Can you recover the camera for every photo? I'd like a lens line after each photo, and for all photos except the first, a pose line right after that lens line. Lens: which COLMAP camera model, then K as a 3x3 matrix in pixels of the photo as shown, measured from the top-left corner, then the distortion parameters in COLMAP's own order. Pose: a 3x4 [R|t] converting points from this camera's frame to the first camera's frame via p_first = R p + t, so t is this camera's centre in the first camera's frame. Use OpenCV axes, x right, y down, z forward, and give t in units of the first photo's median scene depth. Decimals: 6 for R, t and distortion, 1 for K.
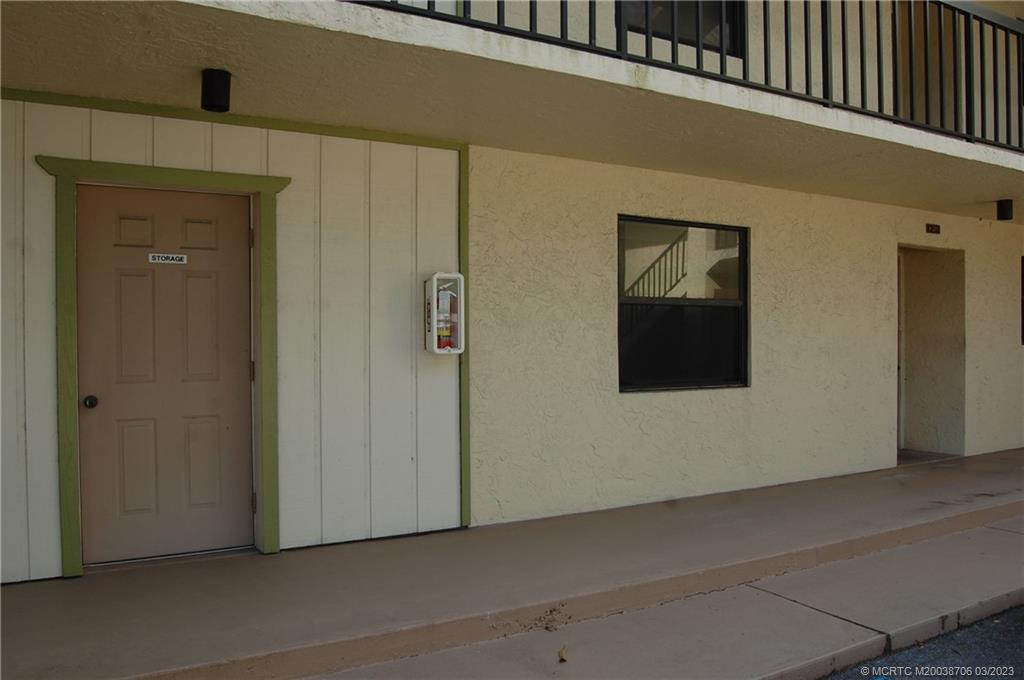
lens RADIAL K [[797.5, 0, 512.0], [0, 797.5, 340.0], [0, 0, 1]] dist [-0.009841, -0.002228]
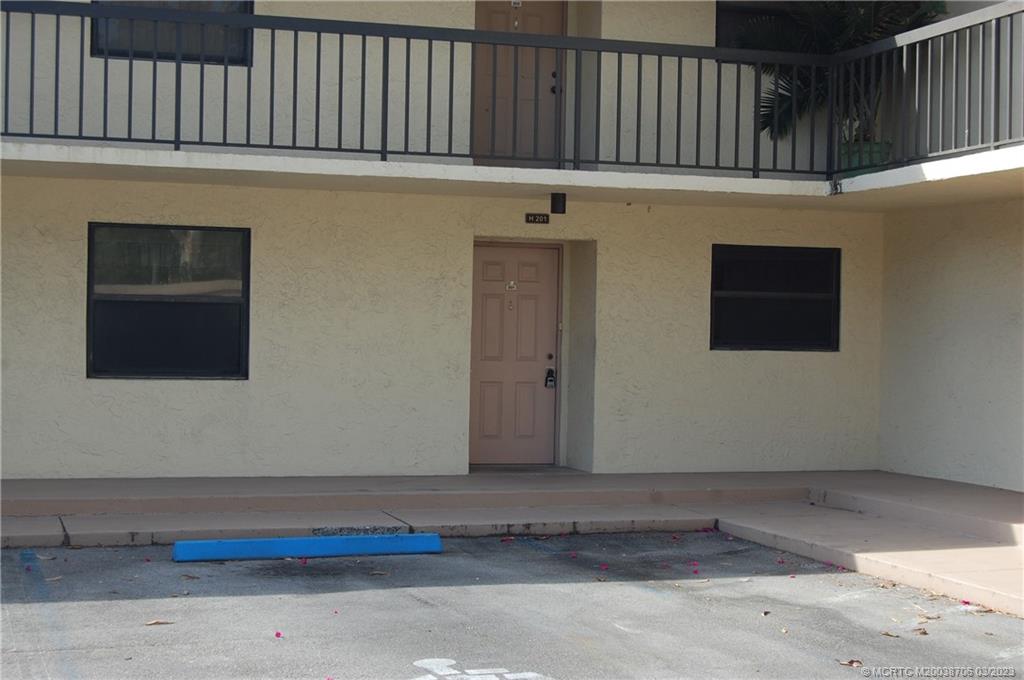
lens RADIAL K [[1768.5, 0, 512.0], [0, 1768.5, 340.0], [0, 0, 1]] dist [-0.014891, 0.249361]
pose [[0.958394, 0.023307, -0.284495, 1.319716], [-0.021701, 0.999726, 0.008795, -0.022354], [0.284622, -0.002255, 0.958637, -1.155775]]
